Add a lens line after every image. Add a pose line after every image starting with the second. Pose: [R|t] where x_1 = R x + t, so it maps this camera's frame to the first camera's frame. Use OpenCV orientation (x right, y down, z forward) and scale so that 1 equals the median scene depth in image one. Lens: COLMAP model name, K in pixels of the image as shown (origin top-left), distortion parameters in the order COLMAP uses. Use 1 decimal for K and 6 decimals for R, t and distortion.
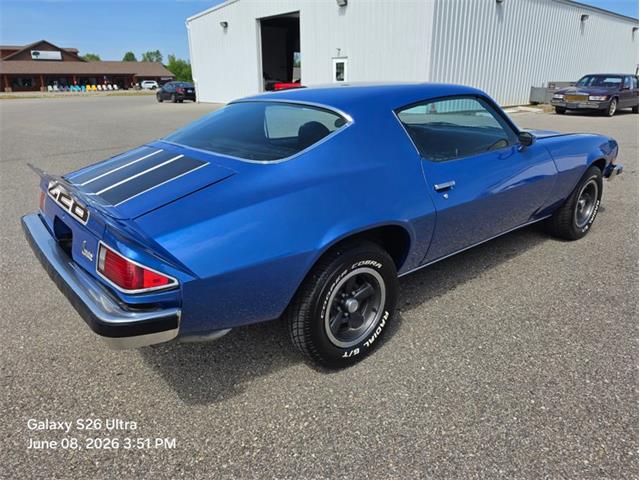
lens RADIAL K [[452.4, 0, 304.7], [0, 452.4, 238.8], [0, 0, 1]] dist [0.042837, -0.063359]
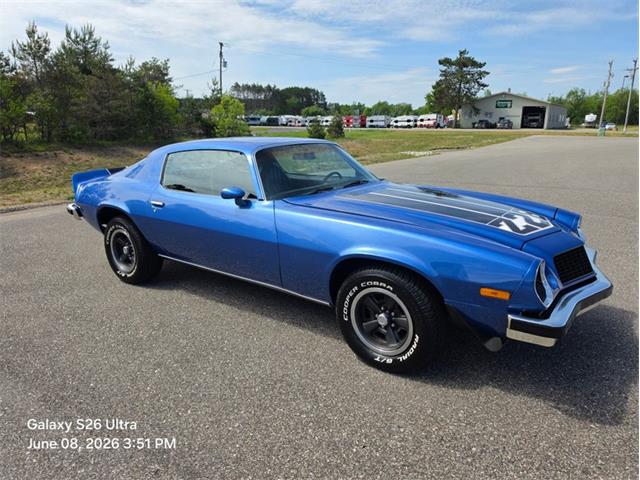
lens RADIAL K [[440.2, 0, 309.0], [0, 440.2, 240.9], [0, 0, 1]] dist [0.062994, -0.087801]
pose [[0.222694, 0.259369, -0.939753, 0.117010], [-0.318403, 0.930447, 0.181348, -0.027373], [0.921426, 0.258835, 0.289789, 0.067363]]
